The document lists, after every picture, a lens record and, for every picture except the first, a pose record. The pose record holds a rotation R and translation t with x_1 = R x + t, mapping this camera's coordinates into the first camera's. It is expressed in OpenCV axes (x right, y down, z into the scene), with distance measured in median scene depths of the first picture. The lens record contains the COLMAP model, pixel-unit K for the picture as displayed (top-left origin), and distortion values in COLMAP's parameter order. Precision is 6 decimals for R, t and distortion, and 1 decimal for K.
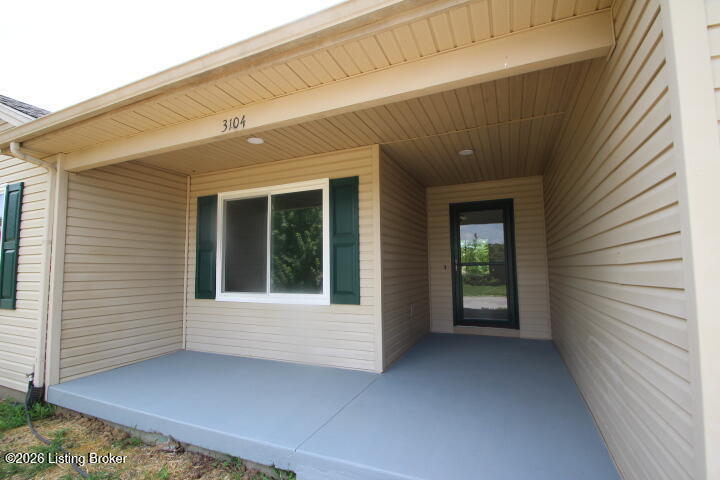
lens RADIAL K [[337.6, 0, 360.7], [0, 337.6, 241.1], [0, 0, 1]] dist [-0.001087, -0.002149]
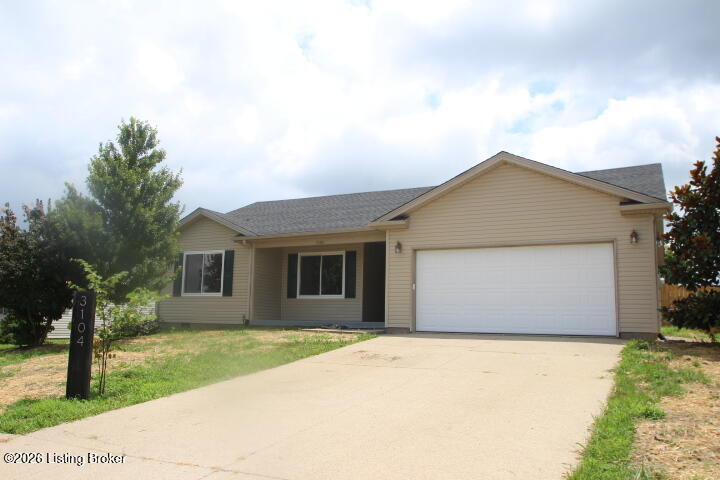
lens RADIAL K [[577.2, 0, 359.7], [0, 577.2, 242.3], [0, 0, 1]] dist [-0.051327, 0.005553]
pose [[0.997035, 0.020029, -0.074299, 0.313681], [-0.024683, 0.997755, -0.062260, 0.022708], [0.072885, 0.063910, 0.995291, -3.104717]]
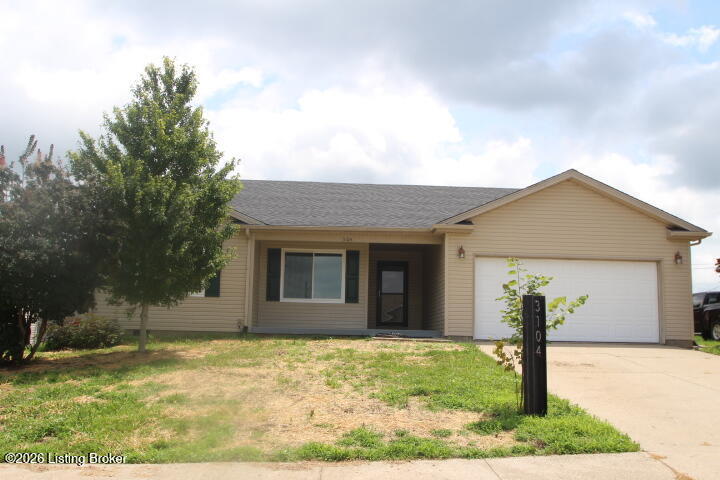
lens RADIAL K [[676.0, 0, 362.3], [0, 676.0, 239.5], [0, 0, 1]] dist [-0.009822, 0.000000]
pose [[0.898387, 0.092141, 0.429430, -1.794899], [-0.062973, 0.994667, -0.081680, 0.107157], [-0.434666, 0.046338, 0.899399, -2.921118]]
